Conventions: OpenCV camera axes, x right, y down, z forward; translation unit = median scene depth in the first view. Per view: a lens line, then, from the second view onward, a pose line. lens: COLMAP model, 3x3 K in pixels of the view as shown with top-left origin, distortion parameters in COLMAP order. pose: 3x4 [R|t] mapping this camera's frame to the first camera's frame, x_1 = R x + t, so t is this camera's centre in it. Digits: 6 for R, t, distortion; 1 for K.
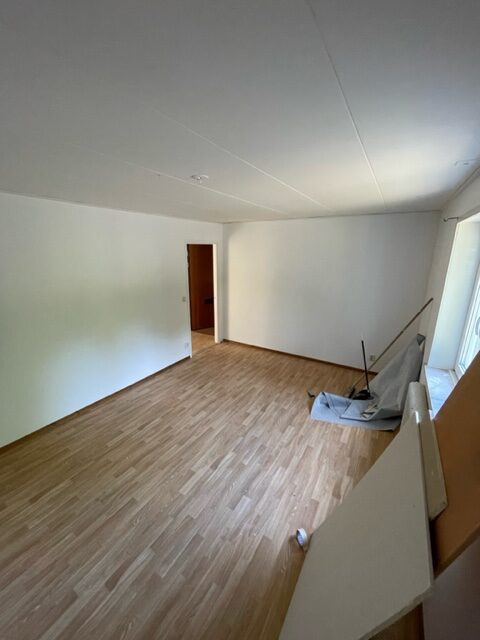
lens RADIAL K [[259.6, 0, 238.7], [0, 259.6, 320.7], [0, 0, 1]] dist [-0.001510, -0.000002]
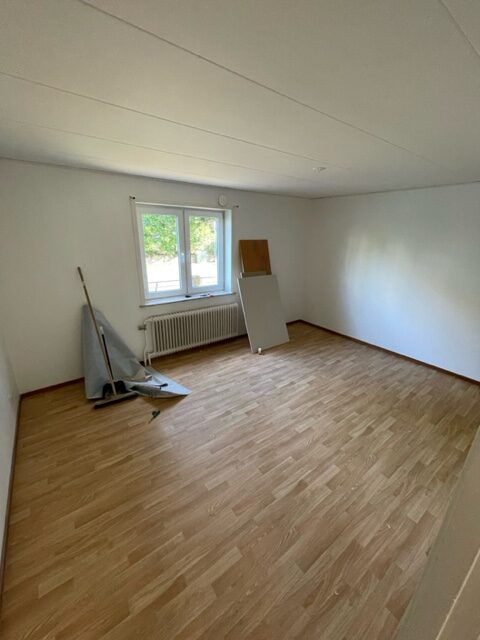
lens RADIAL K [[259.6, 0, 241.9], [0, 259.6, 321.5], [0, 0, 1]] dist [-0.001510, -0.000002]
pose [[-0.931957, -0.142593, 0.333351, -0.229313], [0.069127, 0.832668, 0.549441, -0.448428], [-0.355917, 0.535099, -0.766154, 1.785971]]
